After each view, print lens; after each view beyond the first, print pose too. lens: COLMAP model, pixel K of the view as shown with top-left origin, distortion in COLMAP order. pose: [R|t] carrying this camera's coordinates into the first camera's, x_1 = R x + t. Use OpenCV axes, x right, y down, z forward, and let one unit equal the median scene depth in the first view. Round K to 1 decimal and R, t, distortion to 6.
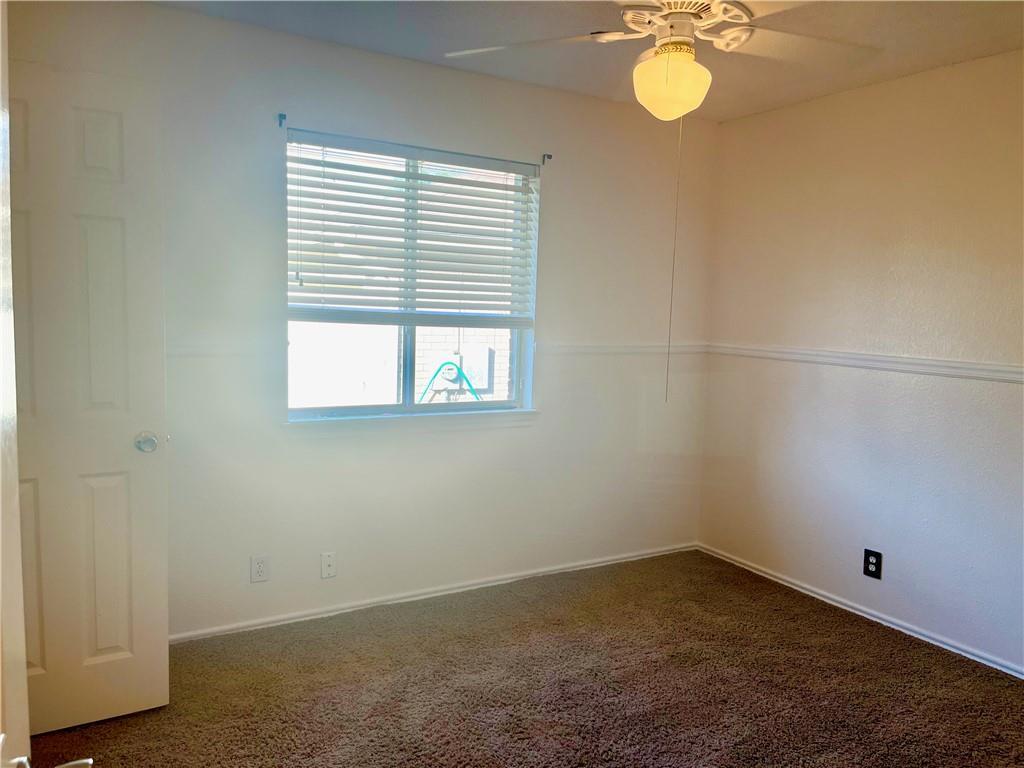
lens RADIAL K [[780.4, 0, 512.0], [0, 780.4, 384.0], [0, 0, 1]] dist [0.101670, -0.129938]
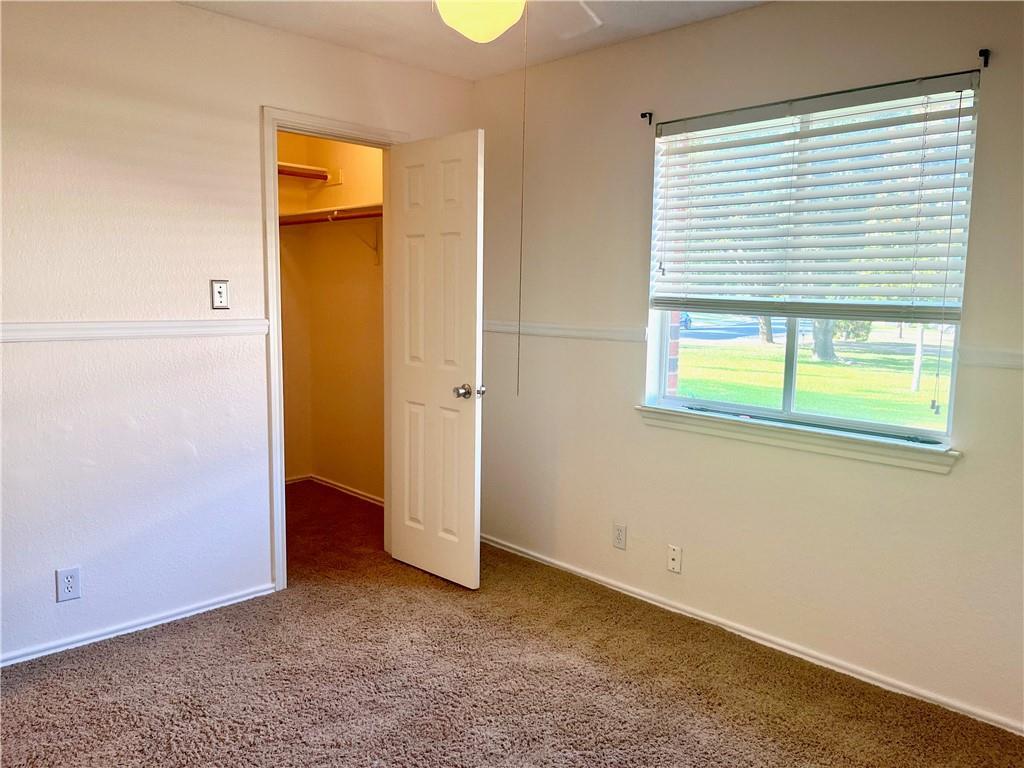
lens RADIAL K [[780.4, 0, 512.0], [0, 780.4, 384.0], [0, 0, 1]] dist [0.101670, -0.129938]
pose [[0.231992, 0.085126, -0.968986, 0.654282], [-0.110996, 0.991973, 0.060572, -0.023442], [0.966364, 0.093501, 0.239578, 0.551727]]
